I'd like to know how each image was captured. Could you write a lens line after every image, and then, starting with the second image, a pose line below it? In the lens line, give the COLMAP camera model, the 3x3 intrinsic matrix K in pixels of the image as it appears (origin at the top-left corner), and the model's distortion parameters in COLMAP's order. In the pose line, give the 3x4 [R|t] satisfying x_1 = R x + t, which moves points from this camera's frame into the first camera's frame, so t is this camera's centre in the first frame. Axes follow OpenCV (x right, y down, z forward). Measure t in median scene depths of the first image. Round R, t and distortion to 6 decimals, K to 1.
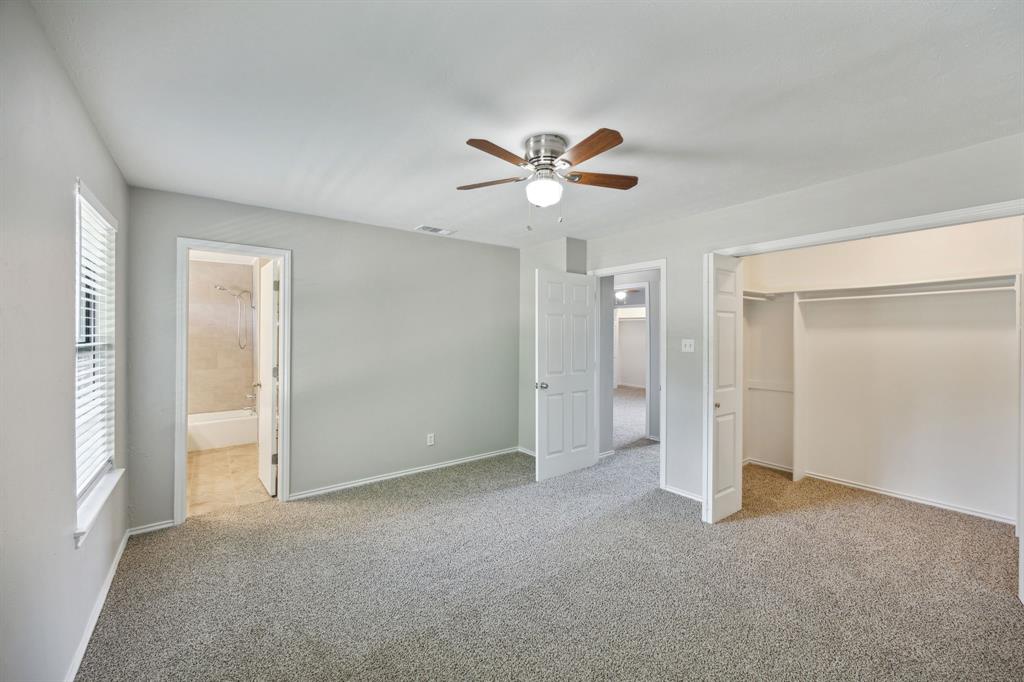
lens RADIAL K [[404.7, 0, 511.0], [0, 404.7, 340.8], [0, 0, 1]] dist [0.000445, 0.000048]
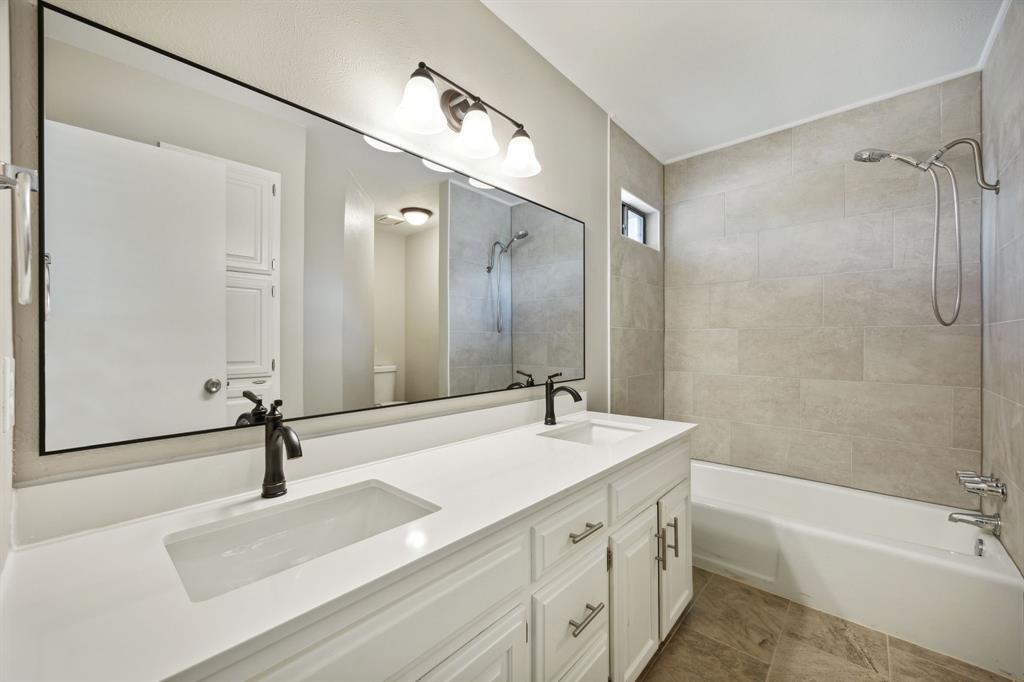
lens RADIAL K [[404.7, 0, 510.3], [0, 404.7, 340.5], [0, 0, 1]] dist [0.000445, 0.000048]
pose [[0.186567, 0.002434, -0.982439, -0.413645], [0.001891, 0.999994, 0.002836, 0.029920], [0.982440, -0.002387, 0.186561, 0.603415]]
